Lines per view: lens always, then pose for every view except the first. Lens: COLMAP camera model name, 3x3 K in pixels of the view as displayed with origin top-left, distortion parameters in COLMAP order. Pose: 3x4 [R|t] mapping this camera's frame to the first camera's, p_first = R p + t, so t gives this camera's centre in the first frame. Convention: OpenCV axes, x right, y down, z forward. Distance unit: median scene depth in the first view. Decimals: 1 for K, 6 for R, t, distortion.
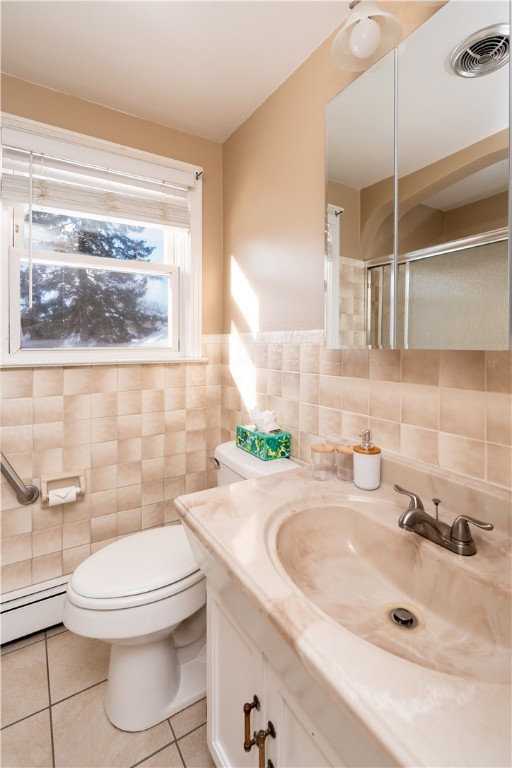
lens RADIAL K [[346.0, 0, 243.8], [0, 346.0, 348.2], [0, 0, 1]] dist [-0.003272, -0.000126]
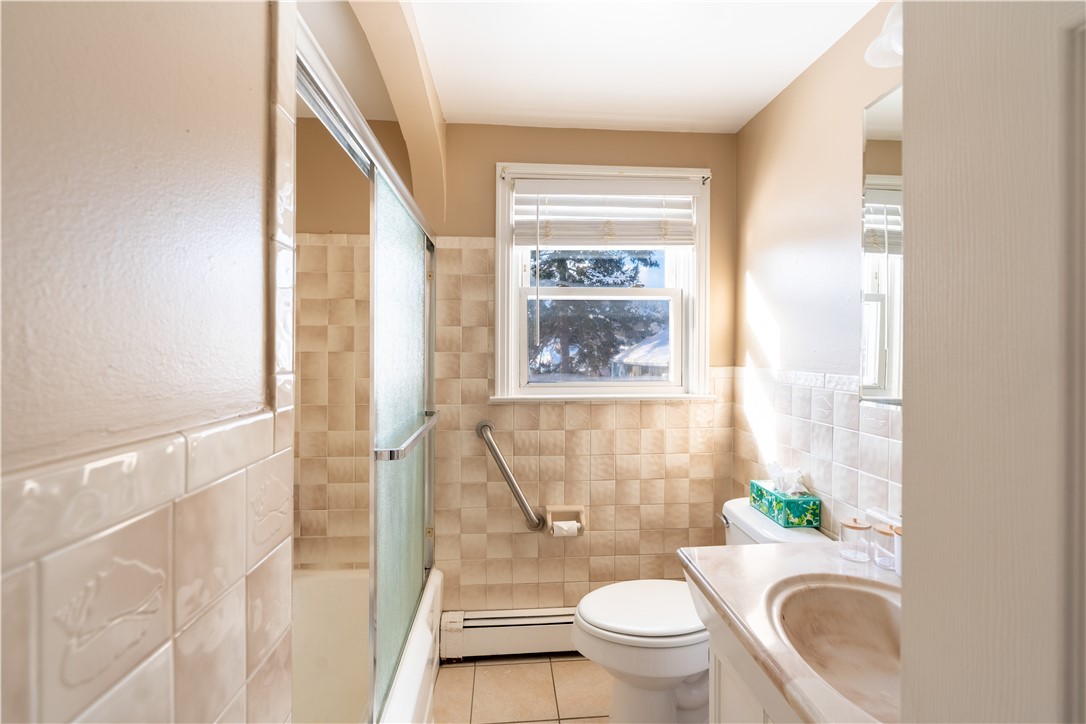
lens RADIAL K [[489.3, 0, 541.4], [0, 489.3, 345.1], [0, 0, 1]] dist [-0.003272, -0.000126]
pose [[0.894677, 0.002266, -0.446707, 0.057054], [-0.002868, 0.999996, -0.000672, -0.110751], [0.446704, 0.001882, 0.894680, -0.317048]]
